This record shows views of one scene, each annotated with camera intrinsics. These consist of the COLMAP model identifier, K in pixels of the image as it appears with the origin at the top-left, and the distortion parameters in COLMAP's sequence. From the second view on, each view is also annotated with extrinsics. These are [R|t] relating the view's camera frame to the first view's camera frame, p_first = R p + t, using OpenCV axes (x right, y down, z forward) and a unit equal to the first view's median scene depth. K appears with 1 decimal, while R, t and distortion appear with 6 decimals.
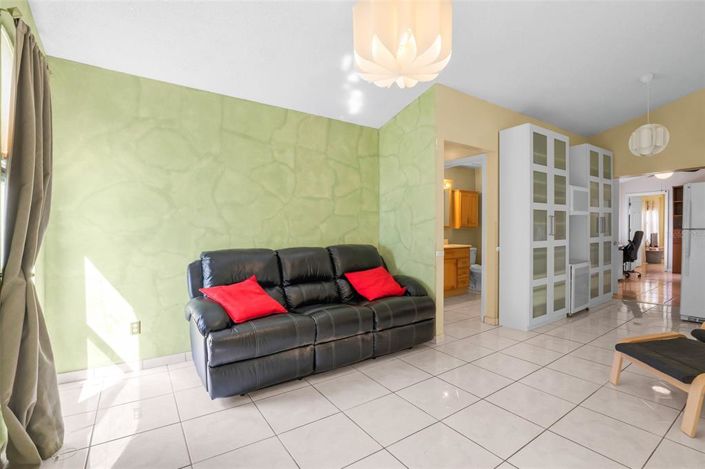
lens RADIAL K [[327.5, 0, 357.4], [0, 327.5, 232.8], [0, 0, 1]] dist [-0.006955, -0.000929]
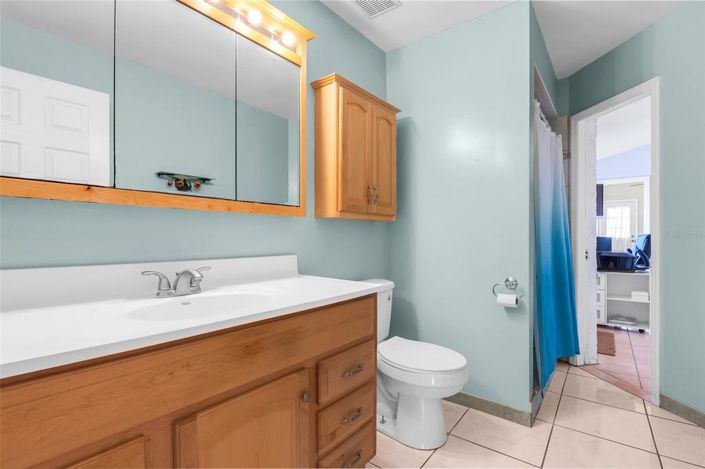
lens RADIAL K [[327.5, 0, 353.9], [0, 327.5, 239.8], [0, 0, 1]] dist [-0.006955, -0.000929]
pose [[0.957961, -0.006728, 0.286821, 0.244294], [0.012401, 0.999762, -0.017969, 0.012159], [-0.286631, 0.020771, 0.957816, 0.729820]]
